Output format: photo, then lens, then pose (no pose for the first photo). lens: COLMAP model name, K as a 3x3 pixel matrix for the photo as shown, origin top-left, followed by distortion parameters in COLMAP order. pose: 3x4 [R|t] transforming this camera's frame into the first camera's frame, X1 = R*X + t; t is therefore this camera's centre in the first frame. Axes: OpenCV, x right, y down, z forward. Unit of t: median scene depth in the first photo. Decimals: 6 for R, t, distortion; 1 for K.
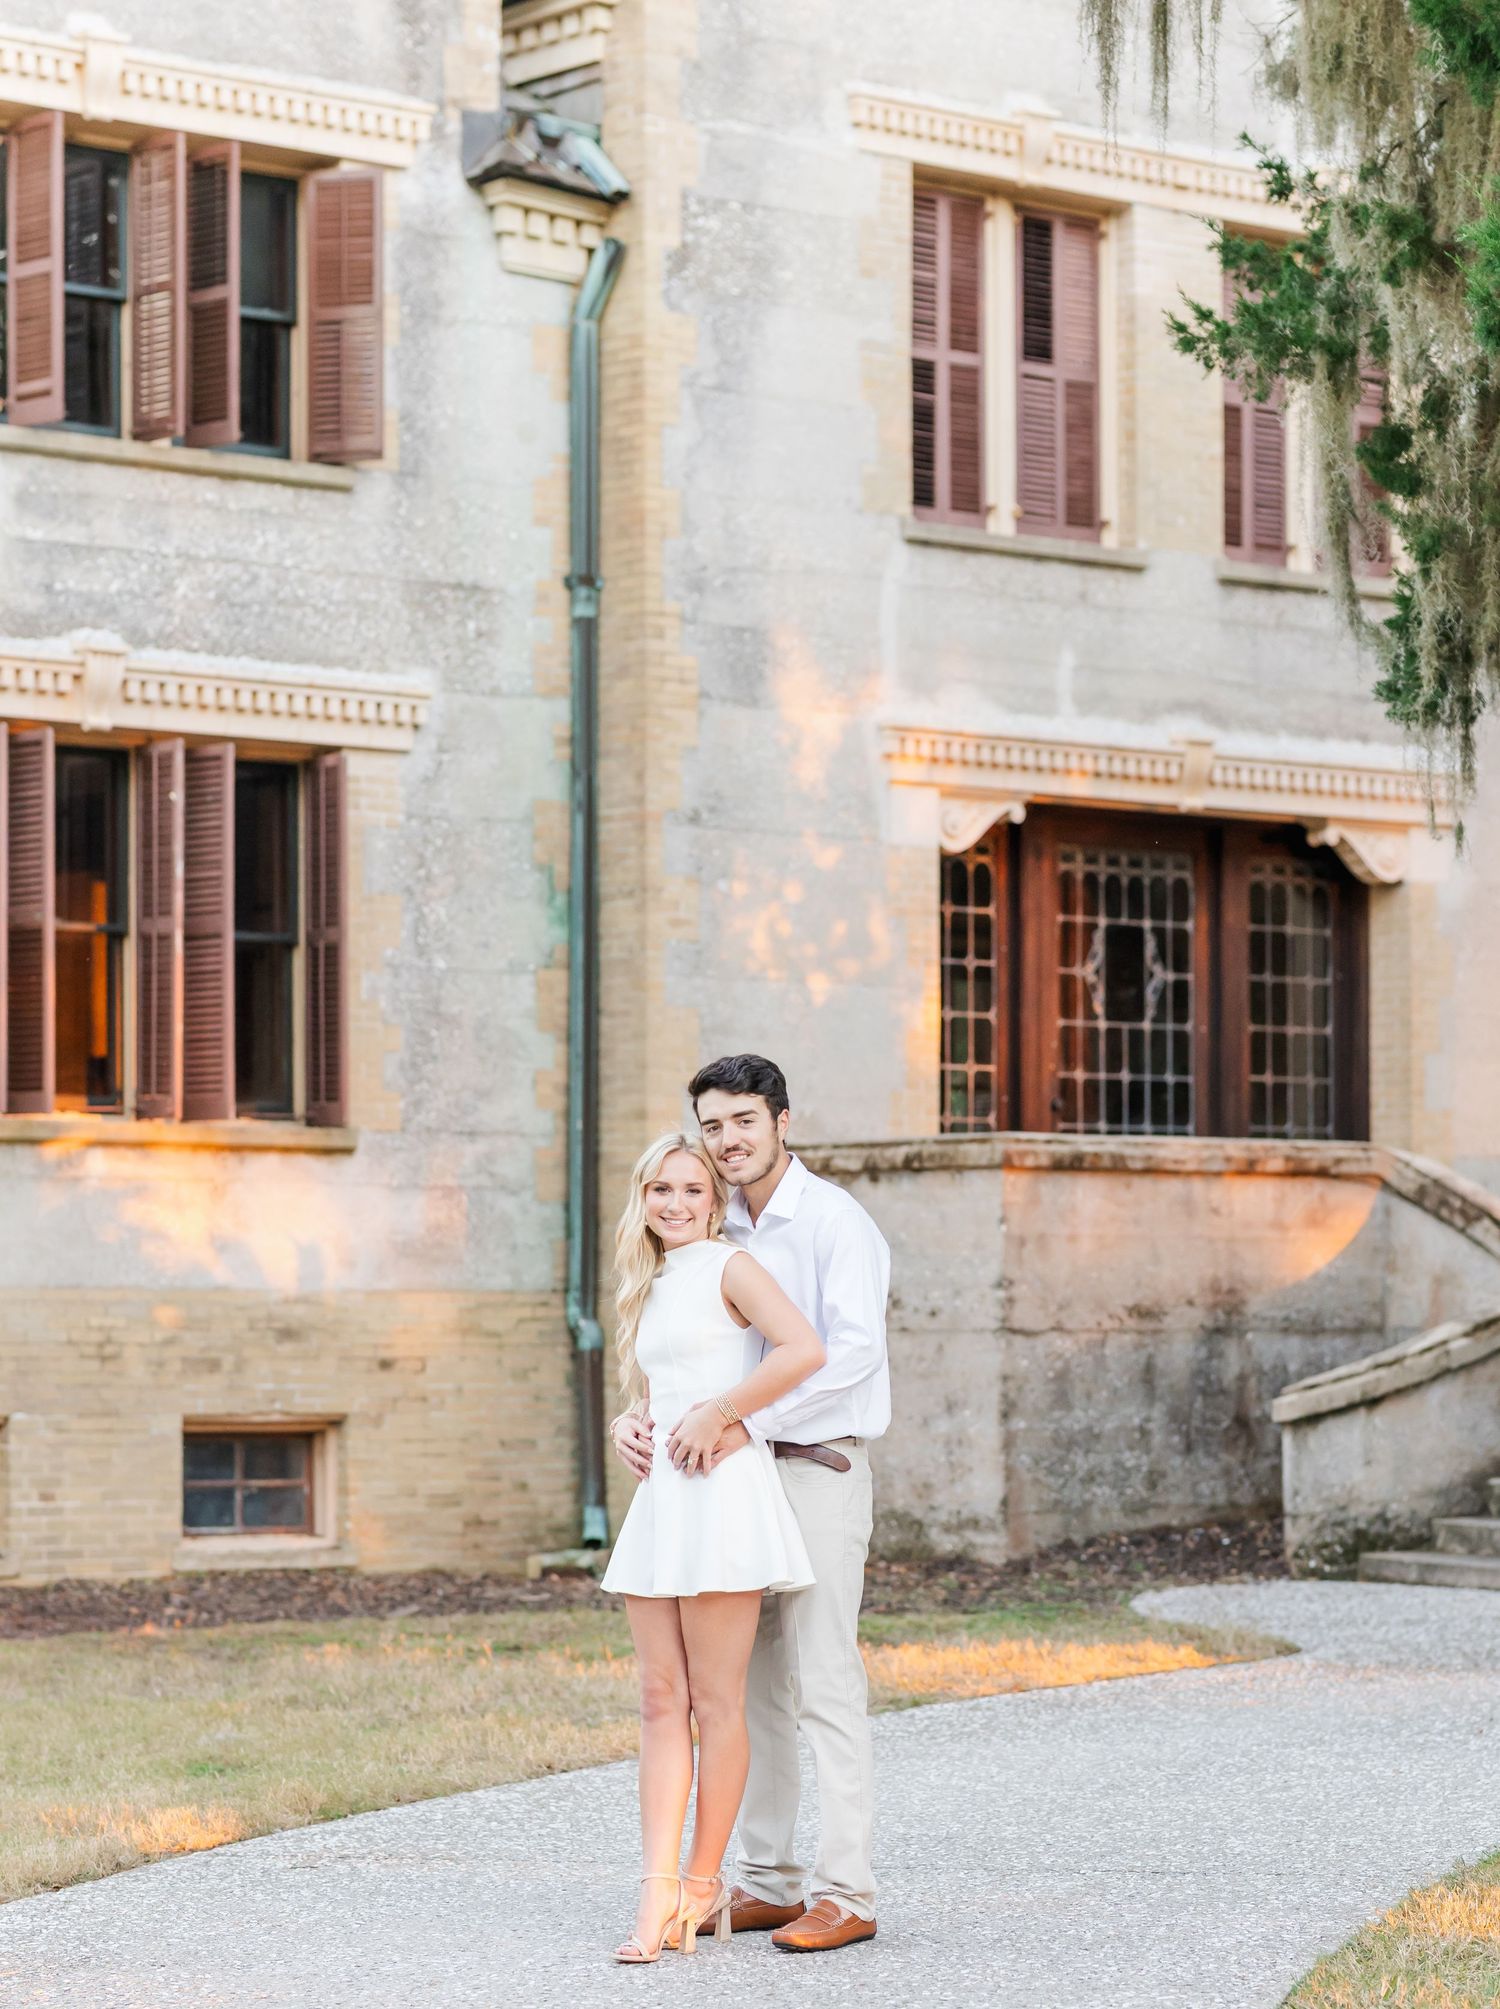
lens RADIAL K [[5216.3, 0, 752.4], [0, 5216.3, 1003.5], [0, 0, 1]] dist [-0.069907, 0.771654]
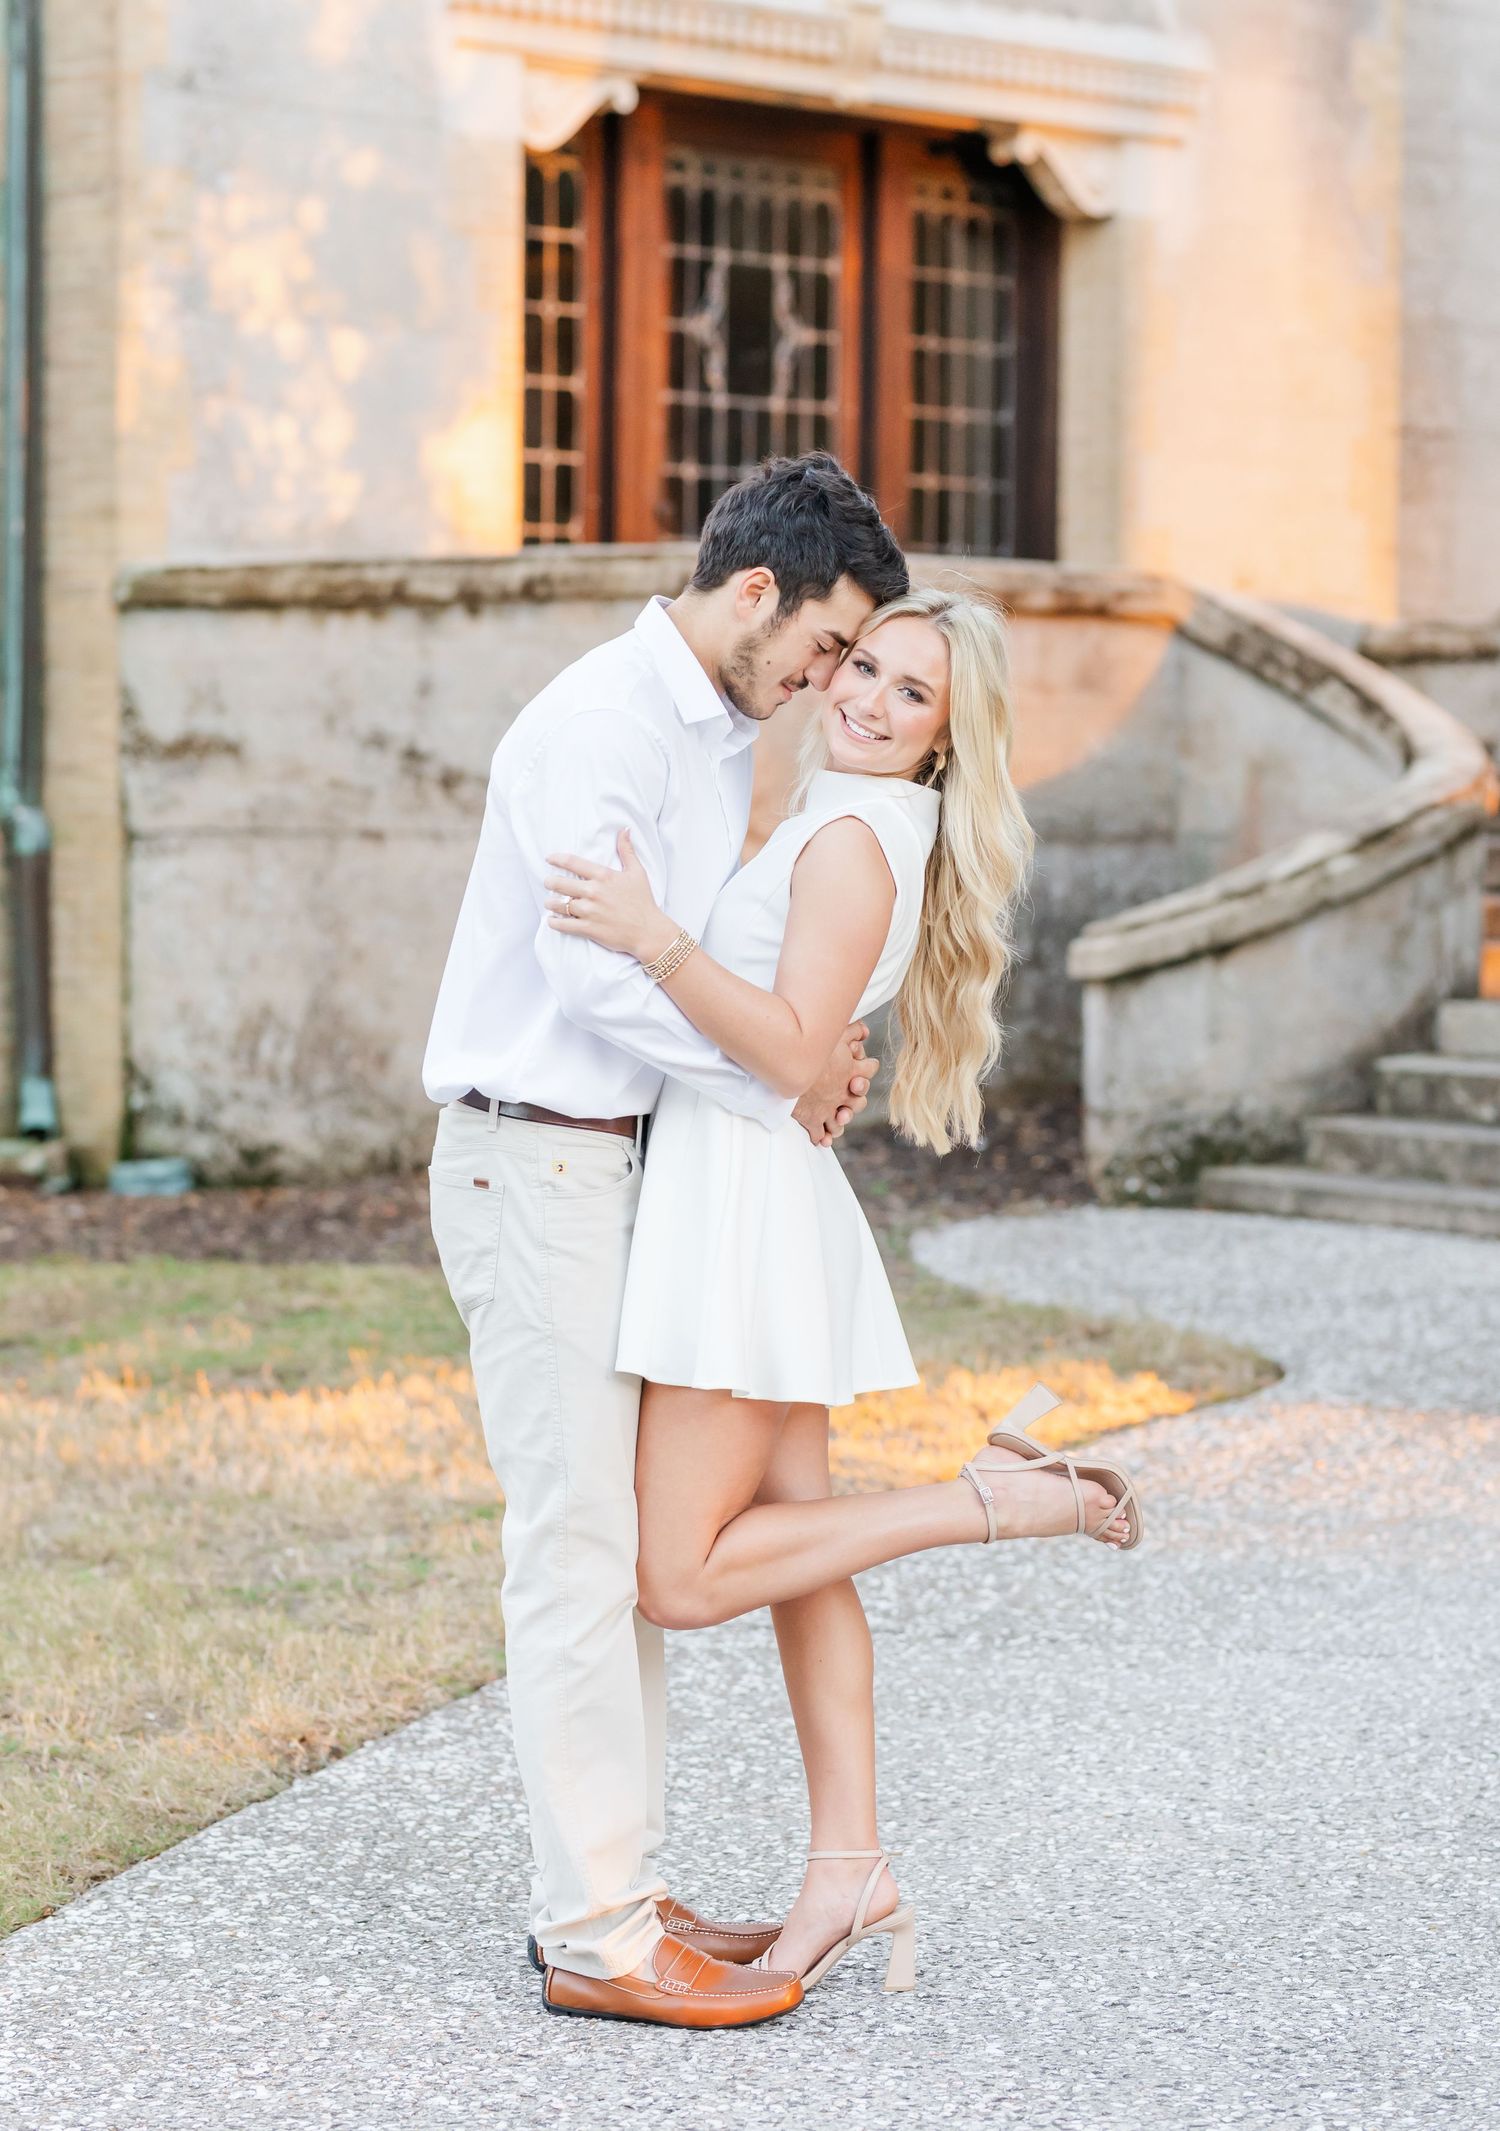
lens RADIAL K [[5608.5, 0, 659.9], [0, 5608.5, 918.7], [0, 0, 1]] dist [-0.006550, 0.586207]
pose [[0.992053, 0.007867, 0.125574, -0.043225], [-0.018887, 0.996046, 0.086805, 0.009357], [-0.124395, -0.088487, 0.988279, 0.263145]]
